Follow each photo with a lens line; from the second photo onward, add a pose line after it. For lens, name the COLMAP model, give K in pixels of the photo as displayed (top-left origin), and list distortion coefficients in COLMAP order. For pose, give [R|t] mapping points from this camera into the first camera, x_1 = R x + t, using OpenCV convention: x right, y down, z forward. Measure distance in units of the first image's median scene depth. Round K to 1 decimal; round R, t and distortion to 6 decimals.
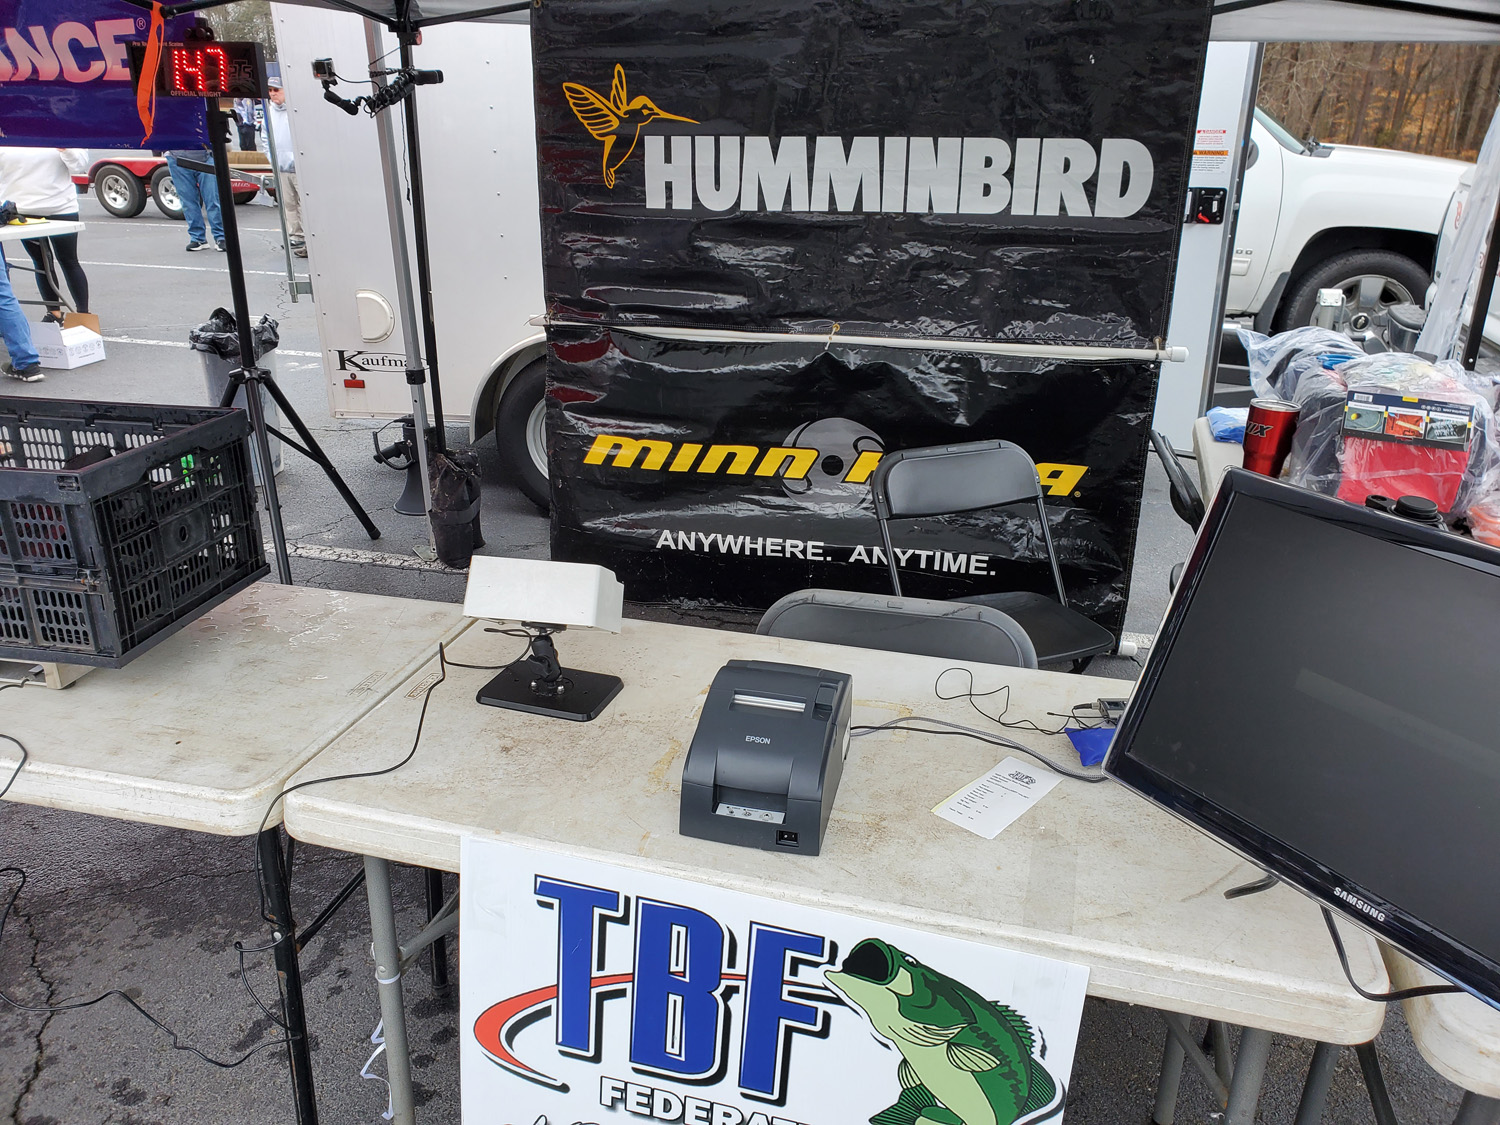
lens RADIAL K [[1129.4, 0, 740.3], [0, 1129.4, 569.6], [0, 0, 1]] dist [-0.022233, 0.019591]
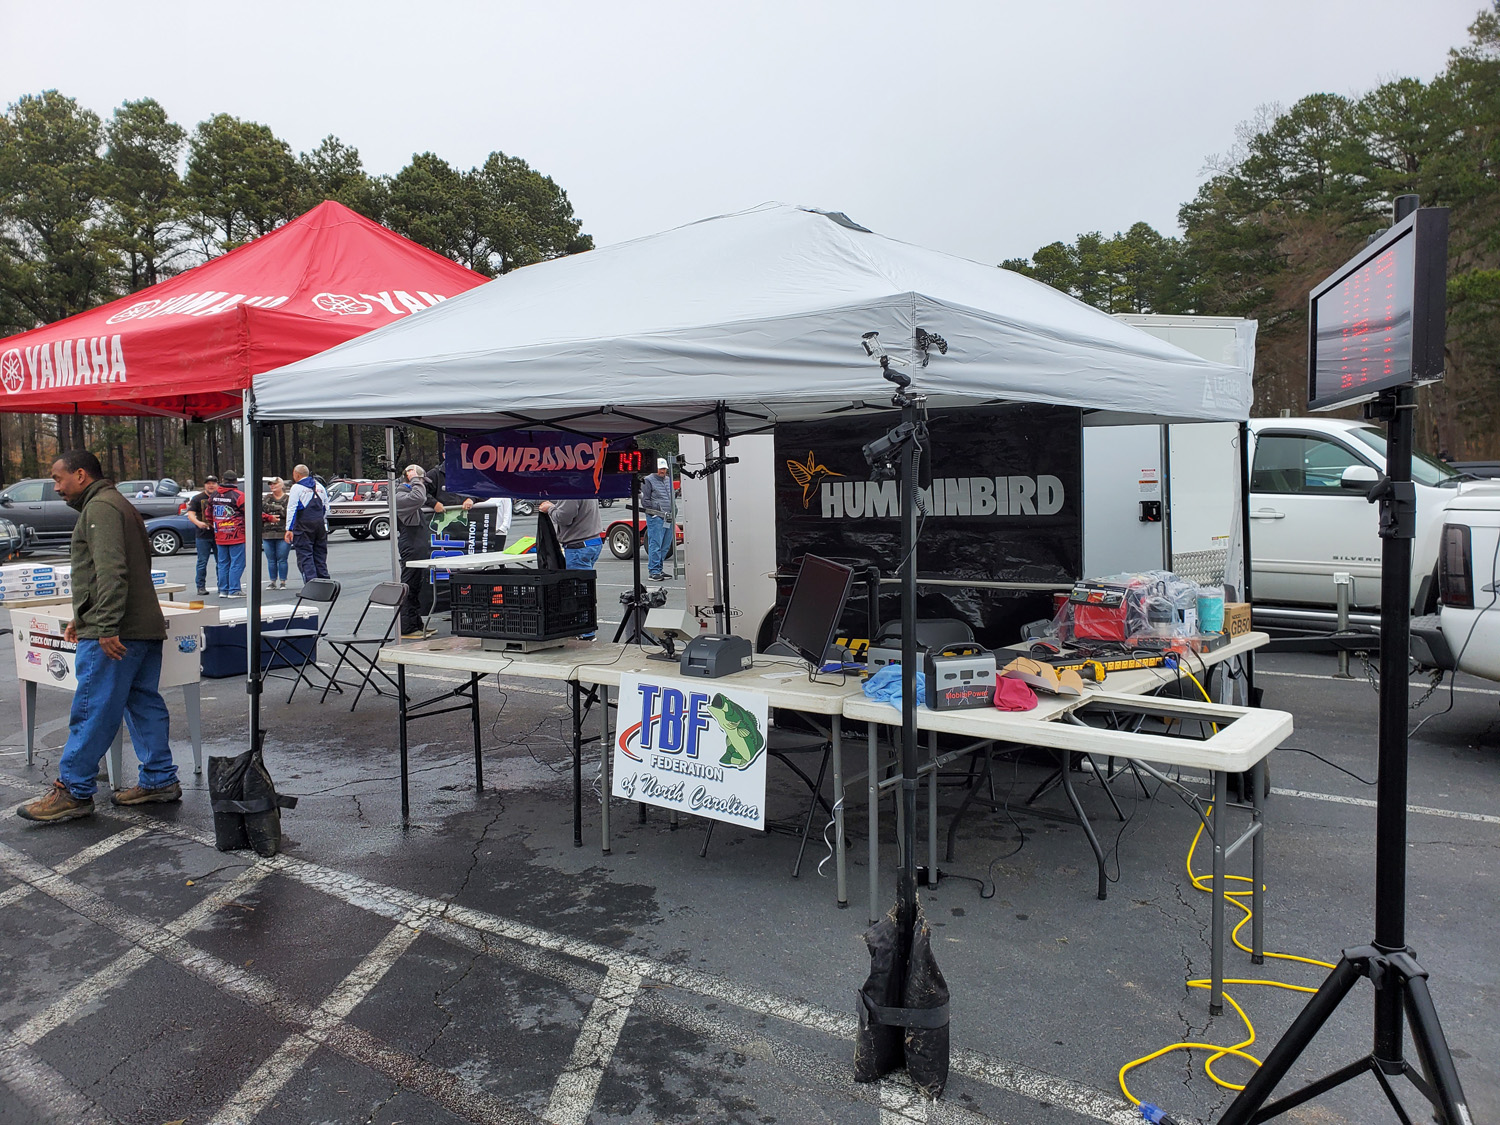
lens RADIAL K [[1129.4, 0, 757.8], [0, 1129.4, 554.3], [0, 0, 1]] dist [-0.022233, 0.019591]
pose [[0.927556, -0.010730, -0.373529, 1.343576], [-0.109445, 0.947954, -0.299007, 0.838748], [0.357297, 0.318227, 0.878106, -1.844692]]
